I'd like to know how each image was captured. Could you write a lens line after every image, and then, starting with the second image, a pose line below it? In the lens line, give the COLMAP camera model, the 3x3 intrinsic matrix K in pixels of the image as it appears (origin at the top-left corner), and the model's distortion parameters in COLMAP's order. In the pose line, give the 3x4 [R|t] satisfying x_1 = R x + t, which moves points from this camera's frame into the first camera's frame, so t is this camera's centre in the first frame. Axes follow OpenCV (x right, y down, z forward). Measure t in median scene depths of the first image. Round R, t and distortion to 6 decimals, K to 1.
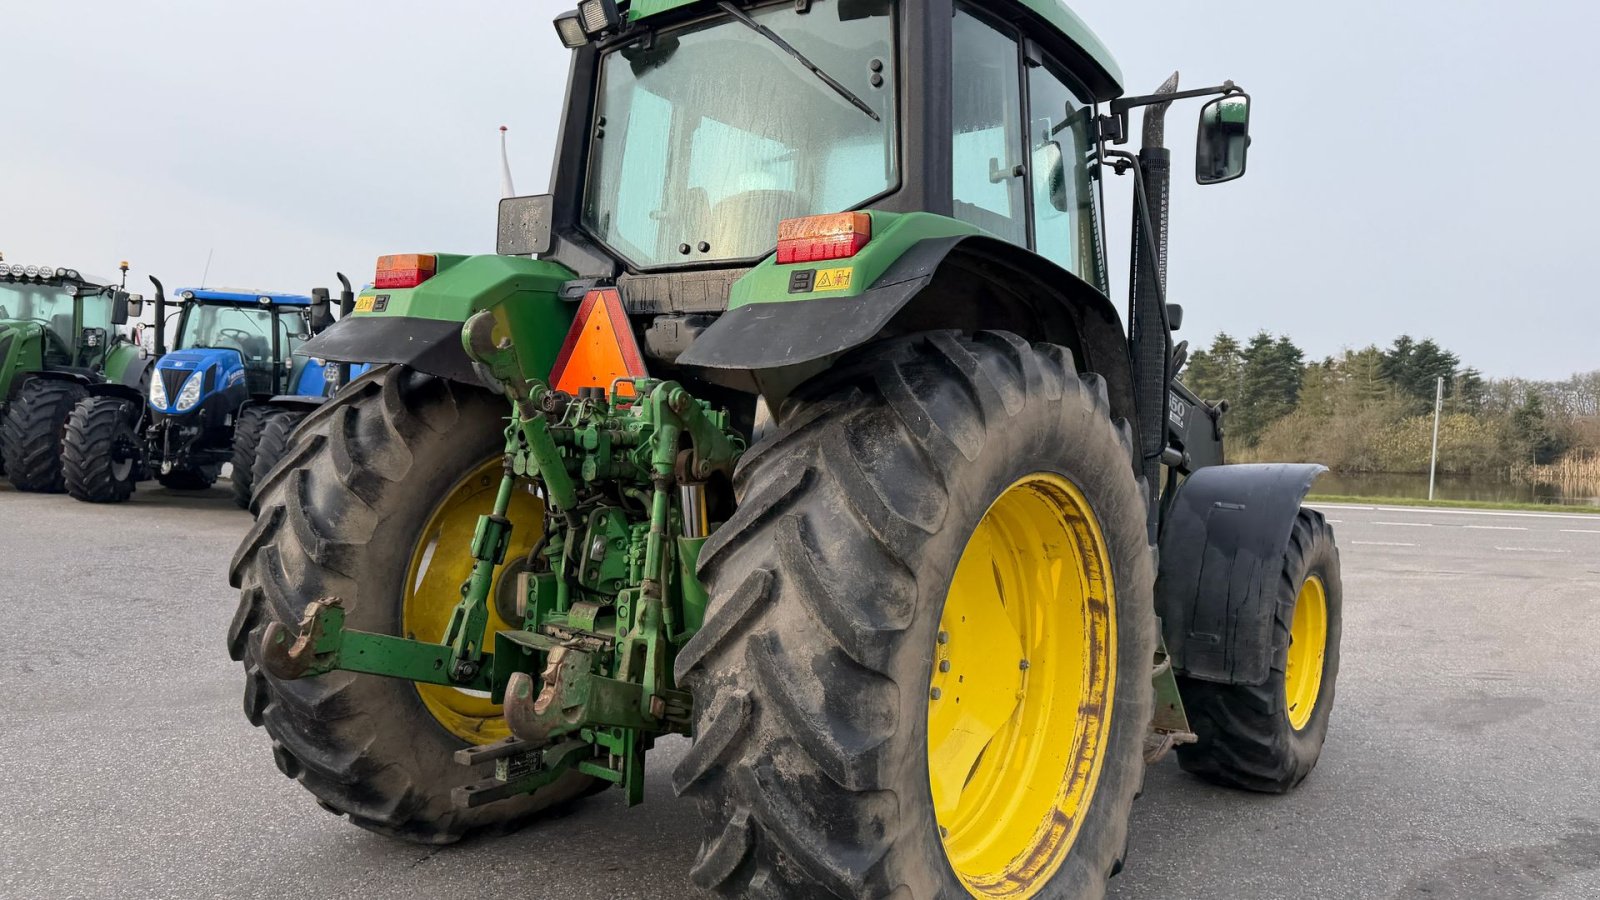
lens RADIAL K [[1108.0, 0, 800.0], [0, 1108.0, 450.0], [0, 0, 1]] dist [0.152649, -0.282607]
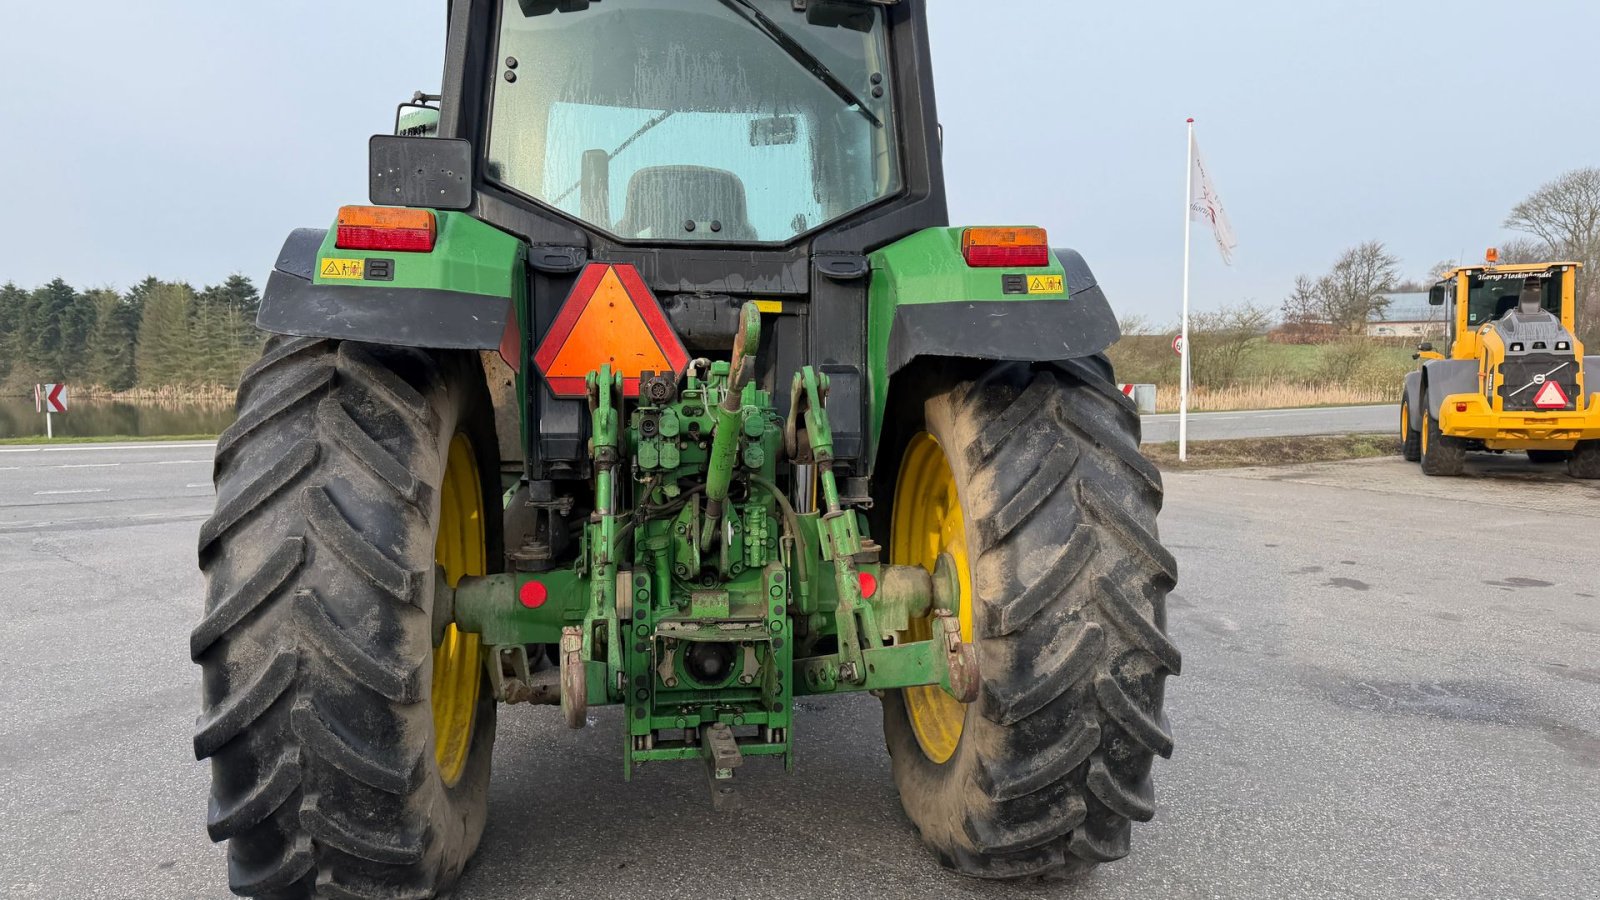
lens RADIAL K [[1108.0, 0, 800.0], [0, 1108.0, 450.0], [0, 0, 1]] dist [0.152649, -0.282607]
pose [[0.703373, -0.079030, 0.706414, -0.807322], [0.036028, 0.996486, 0.075610, -0.058065], [-0.709907, -0.027731, 0.703749, 0.249434]]
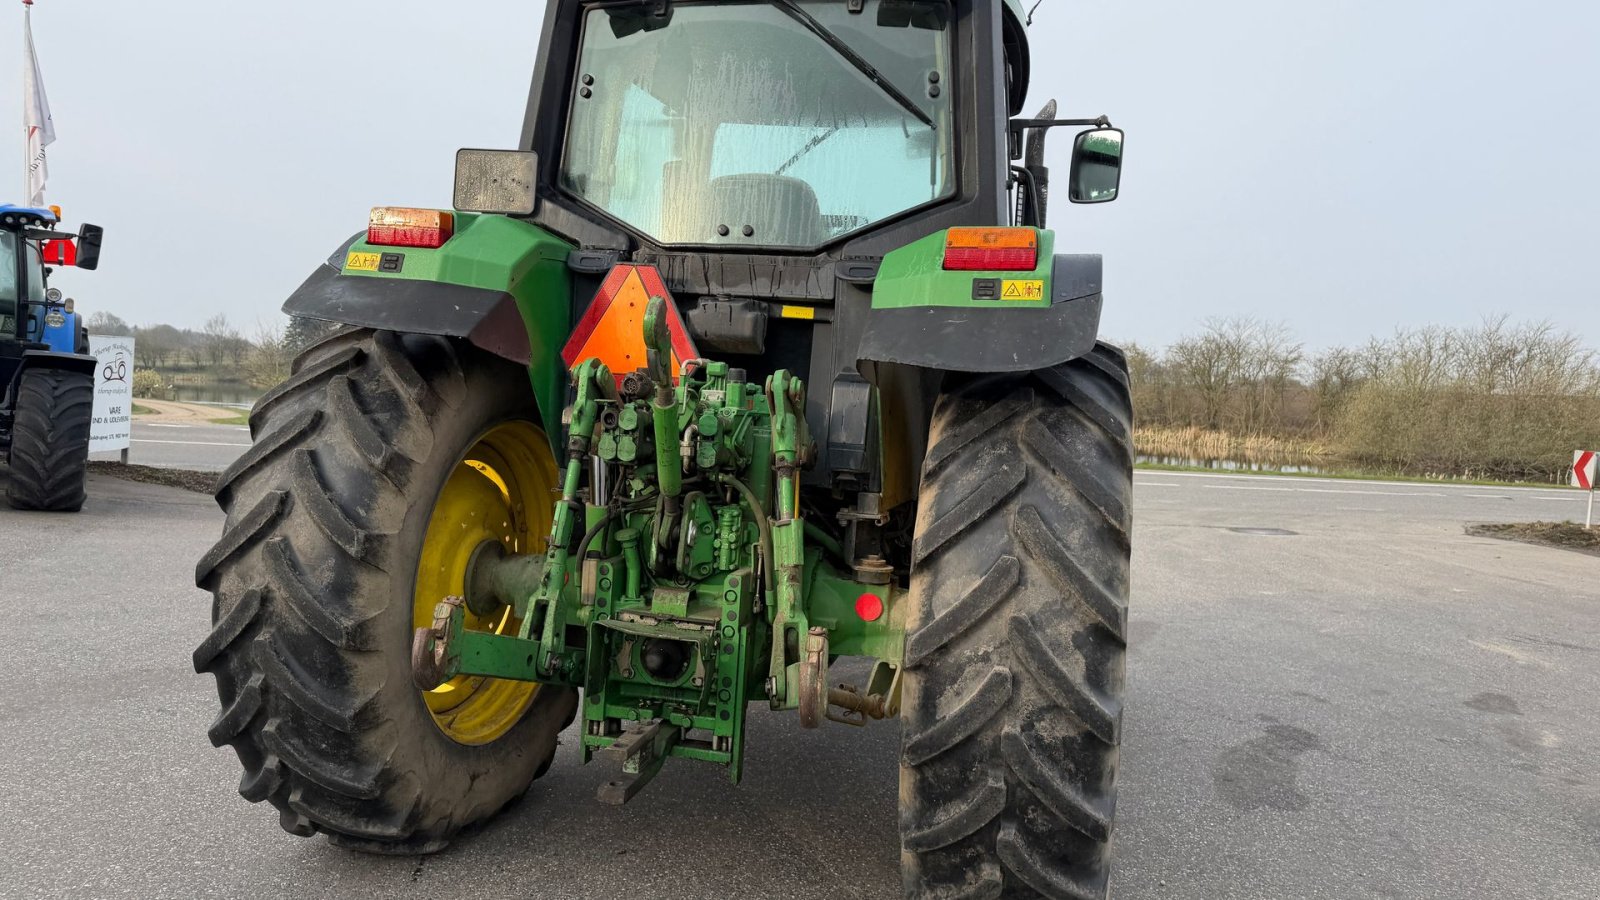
lens RADIAL K [[1108.0, 0, 800.0], [0, 1108.0, 450.0], [0, 0, 1]] dist [0.152649, -0.282607]
pose [[0.915149, 0.002074, 0.403111, -0.478166], [-0.020450, 0.998938, 0.041288, -0.028416], [-0.402597, -0.046028, 0.914219, 0.054634]]
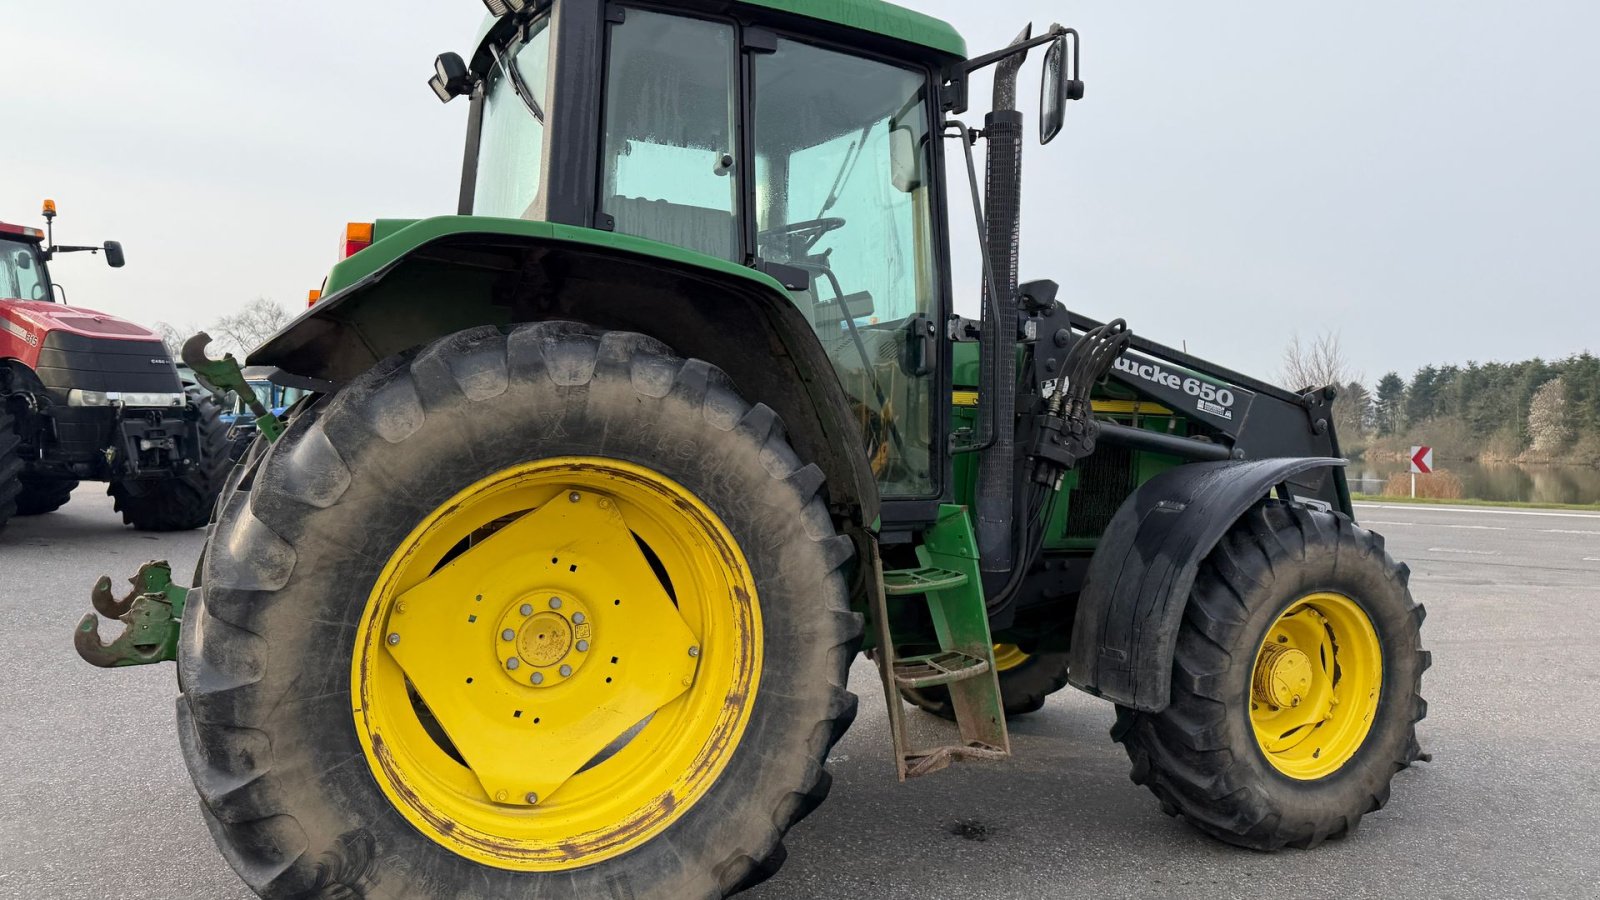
lens RADIAL K [[1108.0, 0, 800.0], [0, 1108.0, 450.0], [0, 0, 1]] dist [0.152649, -0.282607]
pose [[0.893832, -0.016380, -0.448102, 0.749472], [0.008625, 0.999776, -0.019342, 0.031249], [0.448319, 0.013424, 0.893773, 0.146570]]
